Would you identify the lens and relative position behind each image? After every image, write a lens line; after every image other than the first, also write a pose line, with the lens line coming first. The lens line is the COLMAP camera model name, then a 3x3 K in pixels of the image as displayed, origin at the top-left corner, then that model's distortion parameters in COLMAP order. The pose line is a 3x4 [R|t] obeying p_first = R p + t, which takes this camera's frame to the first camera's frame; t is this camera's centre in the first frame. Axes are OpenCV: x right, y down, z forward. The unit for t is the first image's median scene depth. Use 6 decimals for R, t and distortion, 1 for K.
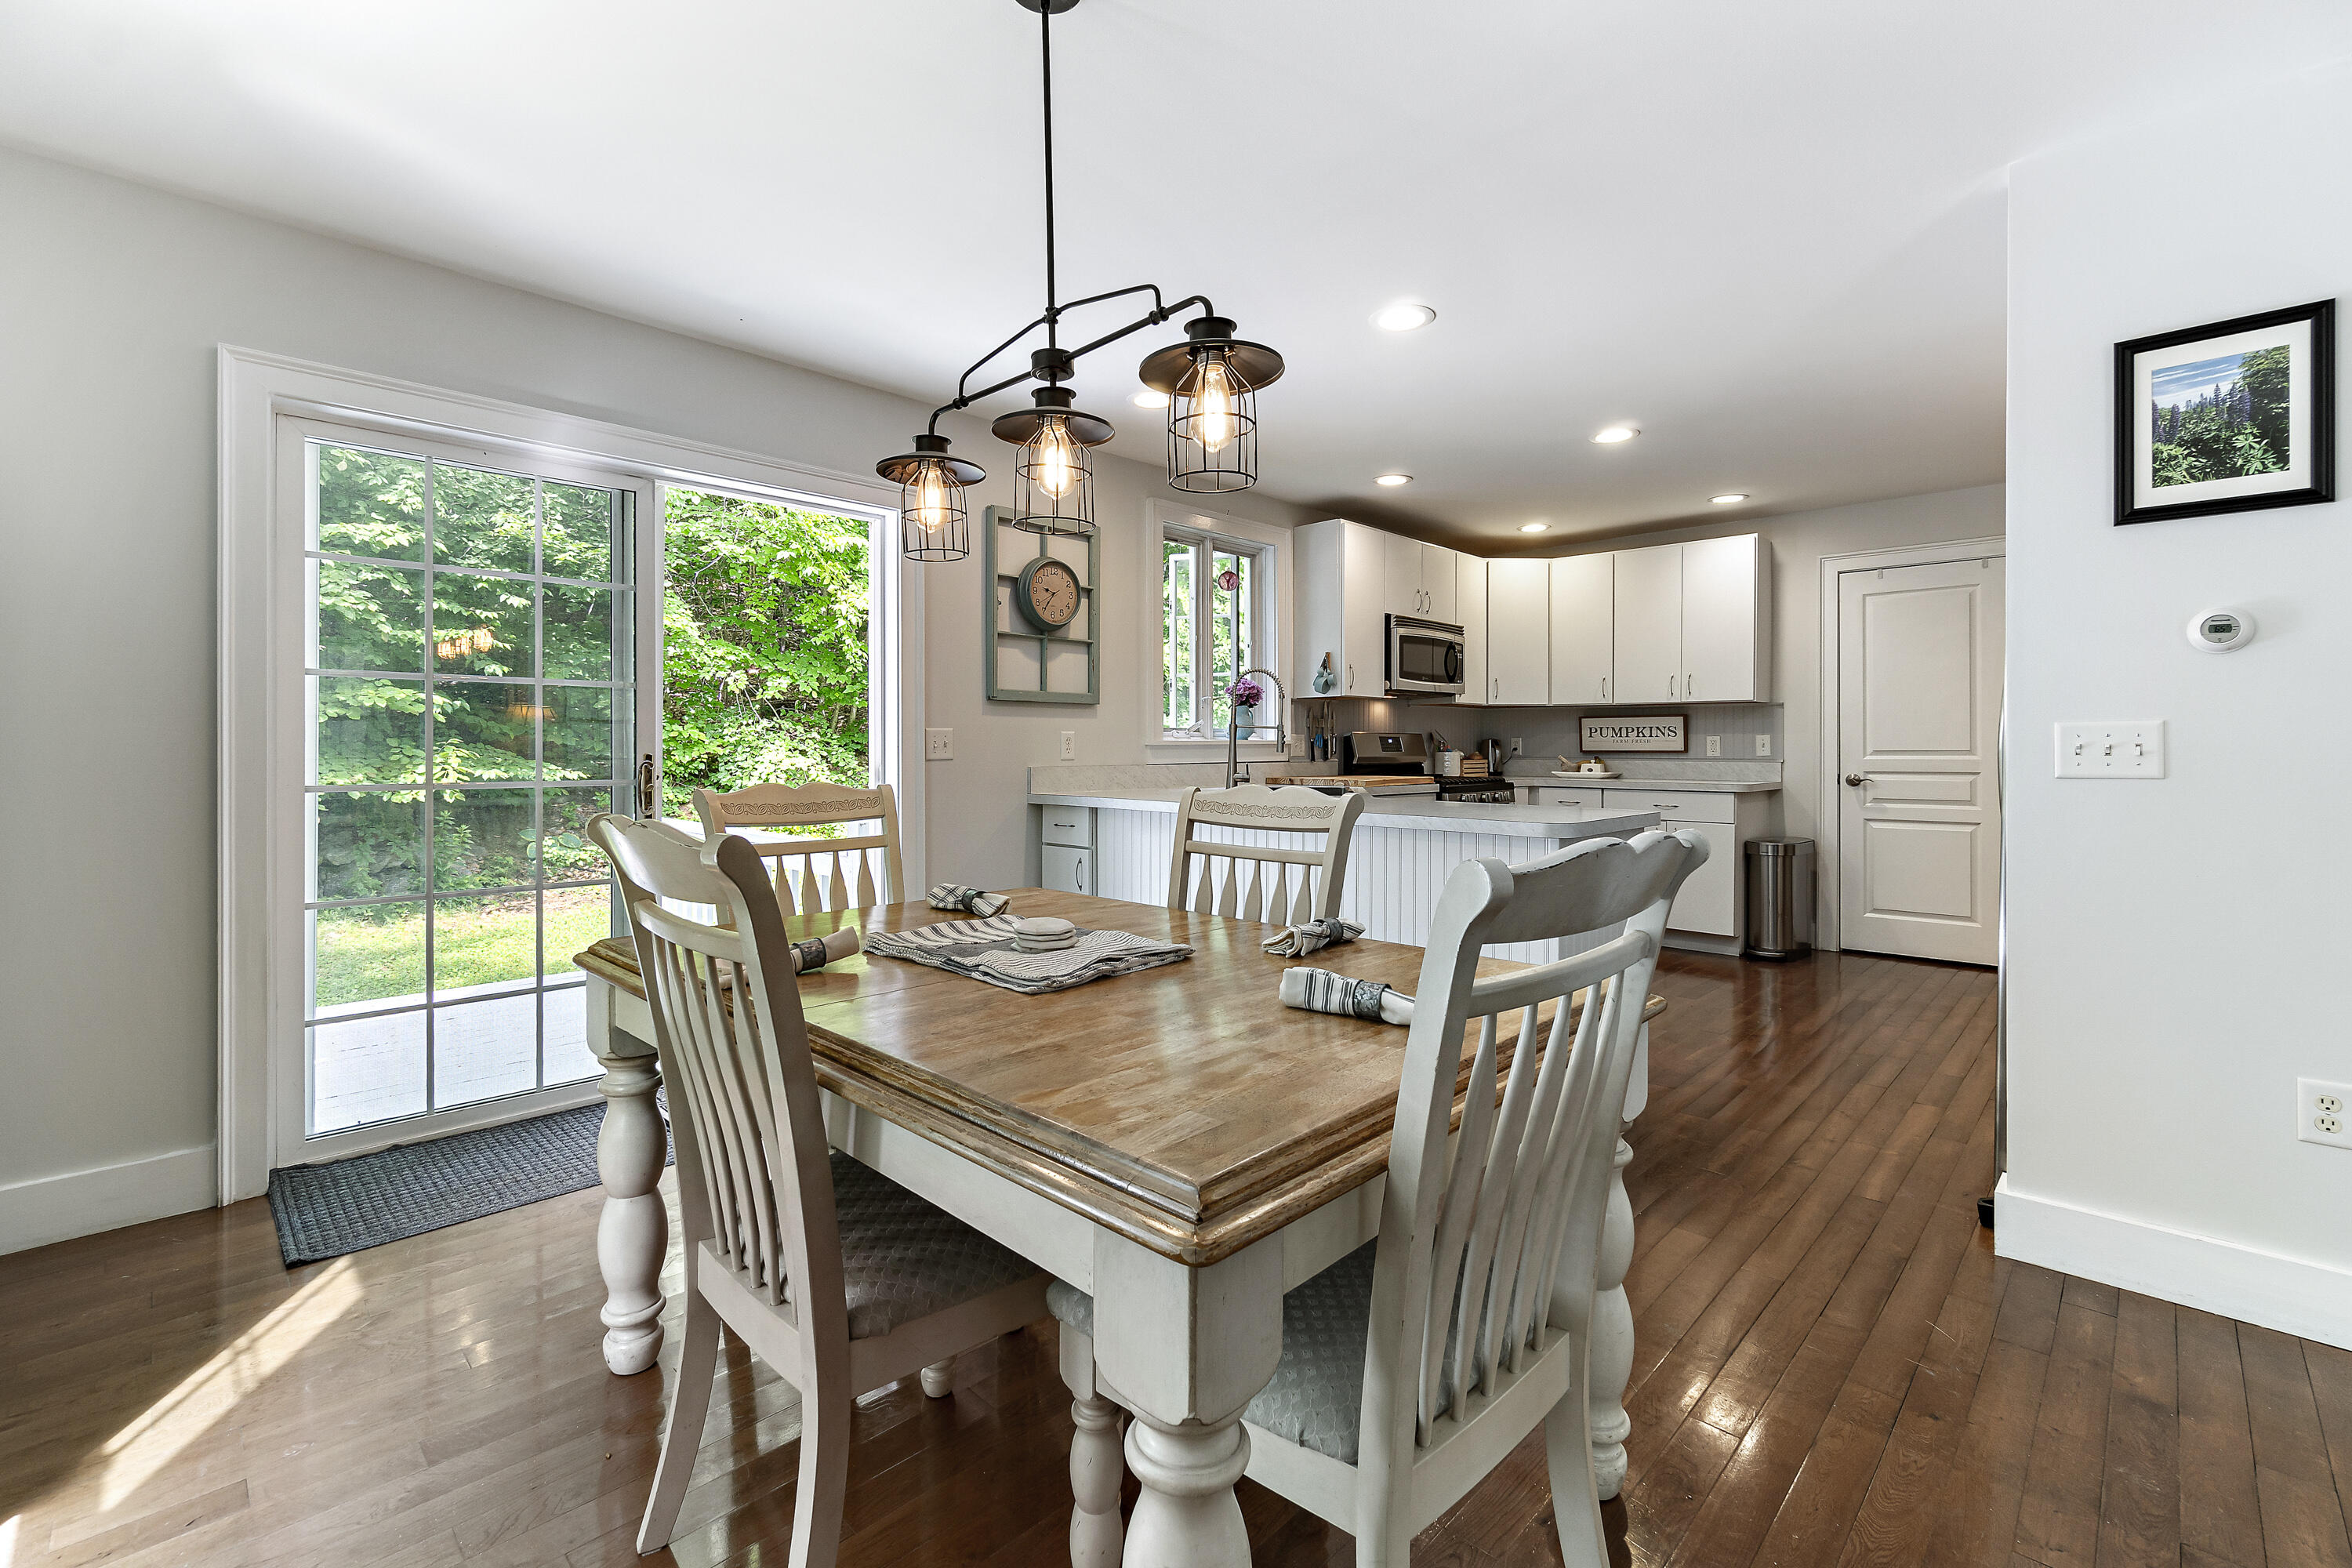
lens RADIAL K [[1024.1, 0, 1168.8], [0, 1024.1, 759.1], [0, 0, 1]] dist [0.000393, 0.000042]
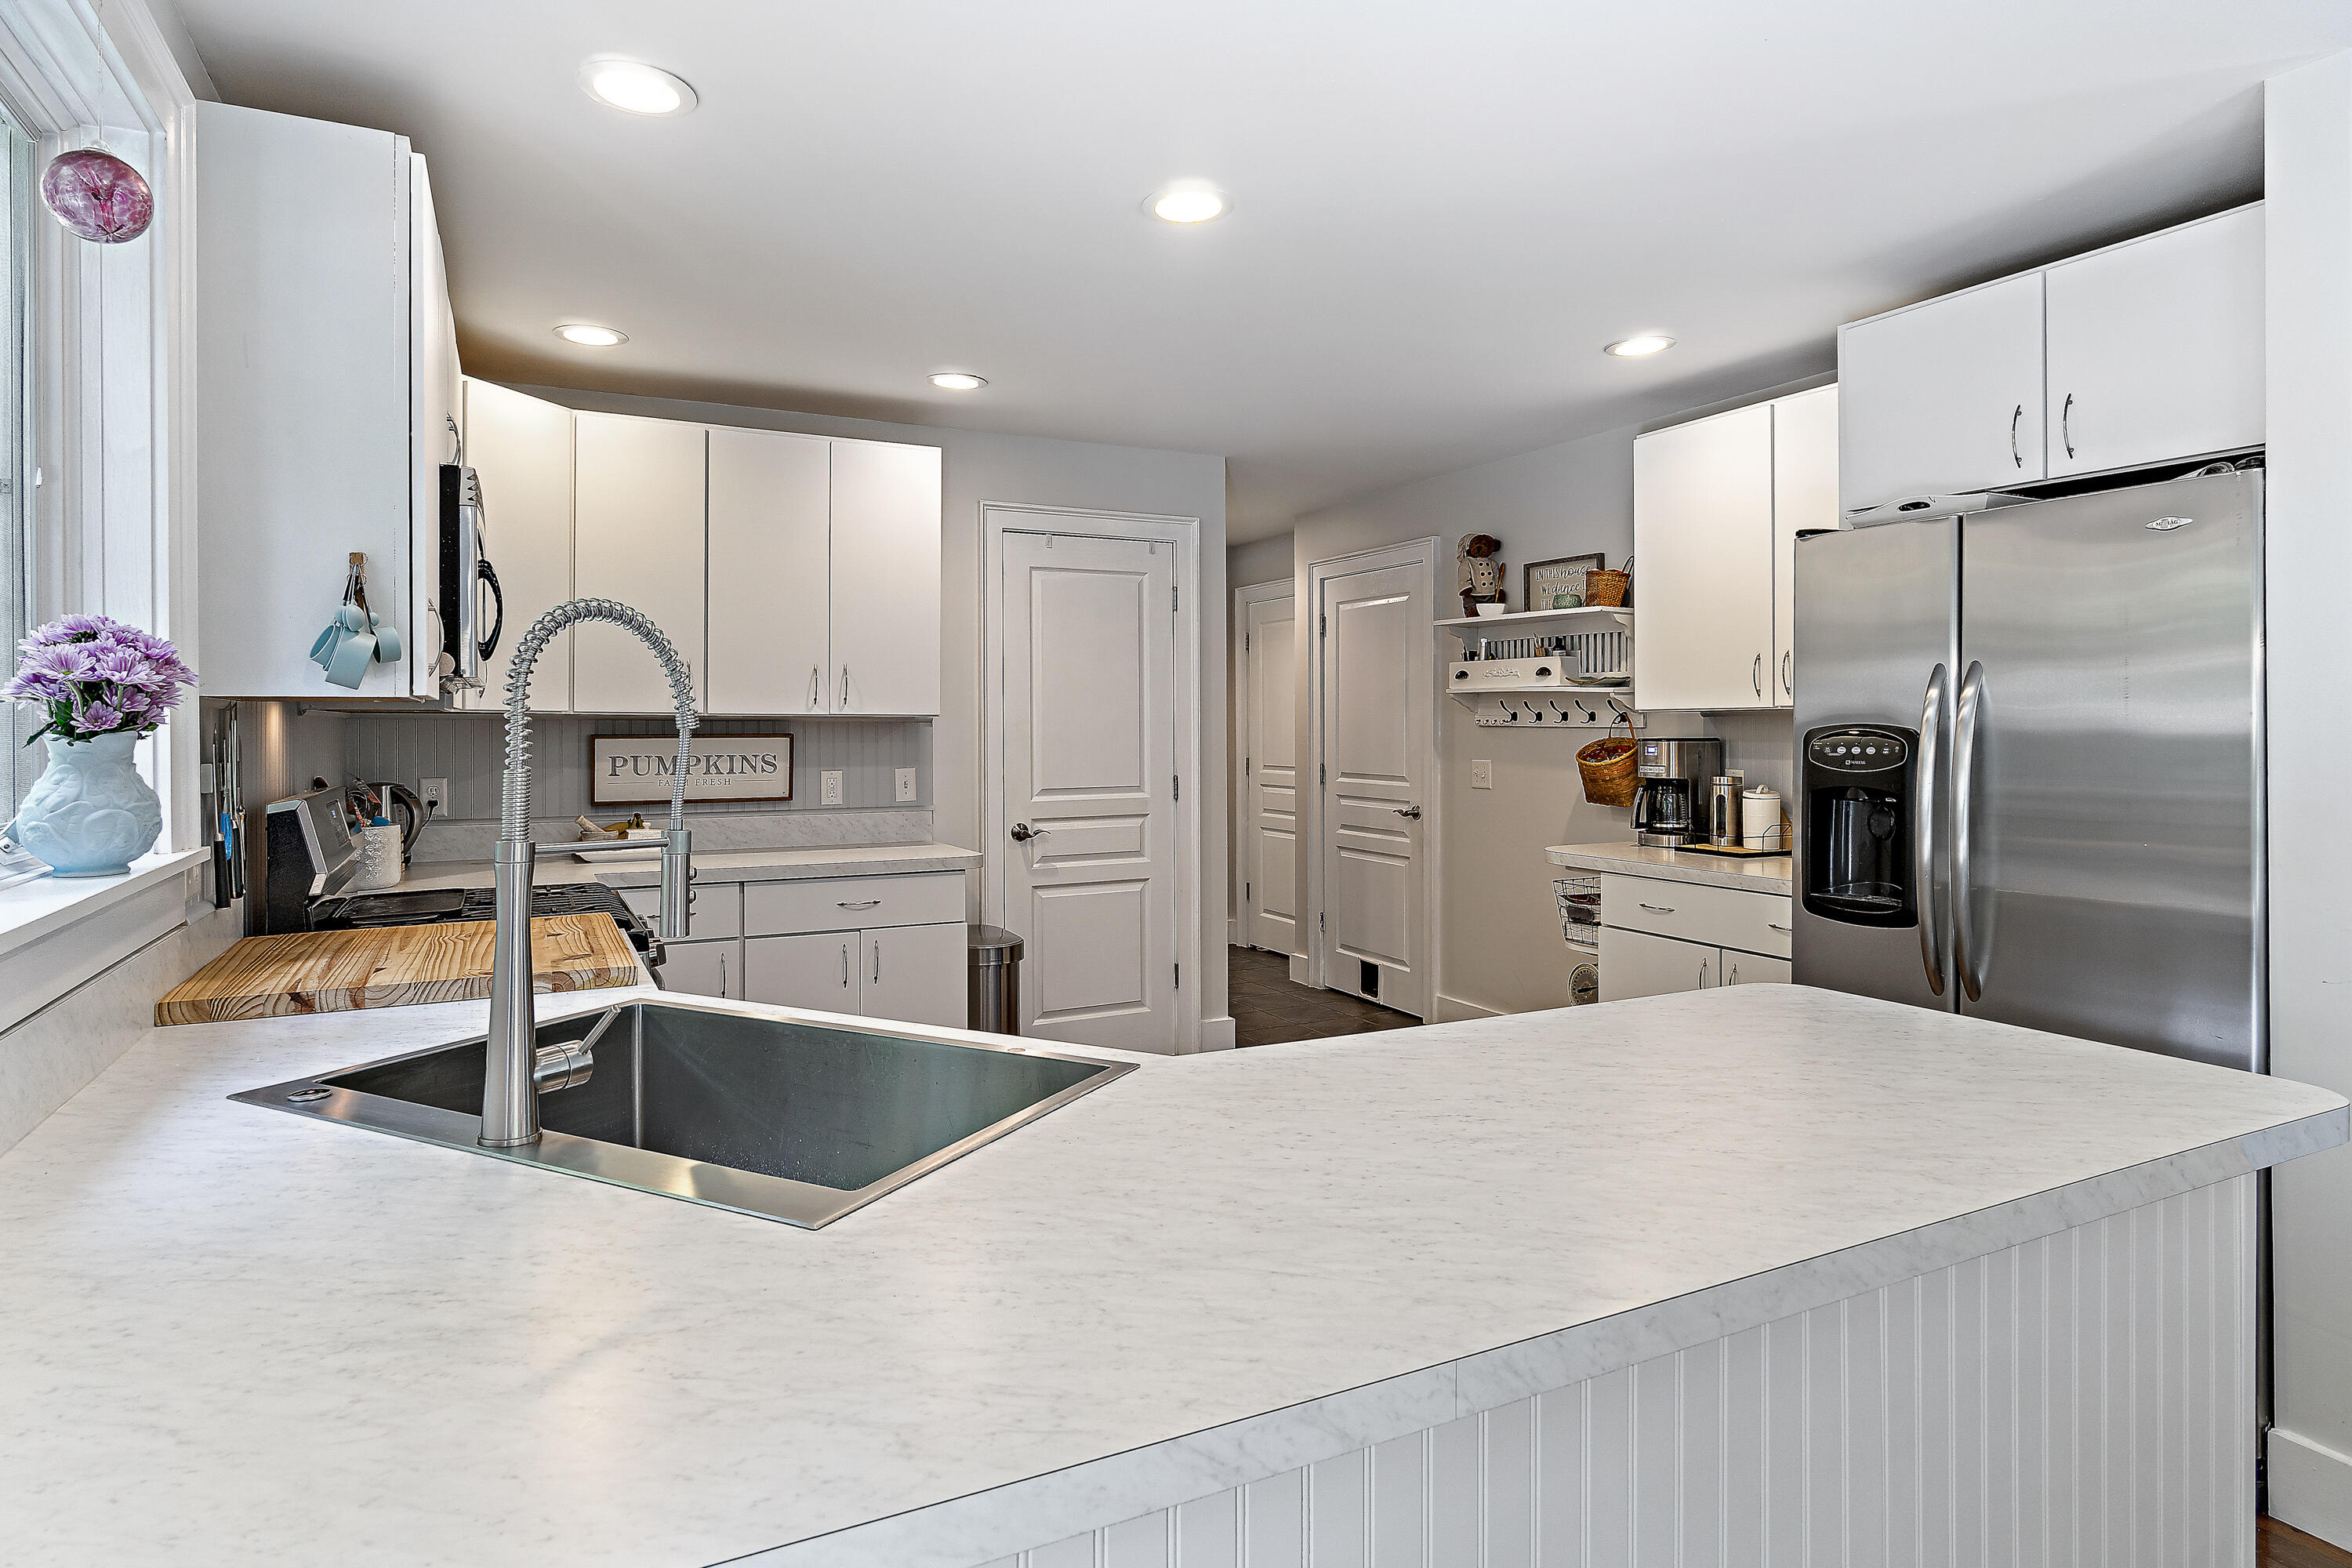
lens RADIAL K [[1308.3, 0, 1162.7], [0, 1308.3, 736.3], [0, 0, 1]] dist [0.016981, 0.000005]
pose [[0.330905, -0.004545, 0.943653, -0.134900], [0.016462, 0.999864, -0.000957, -0.041388], [-0.943521, 0.015851, 0.330935, 0.607528]]
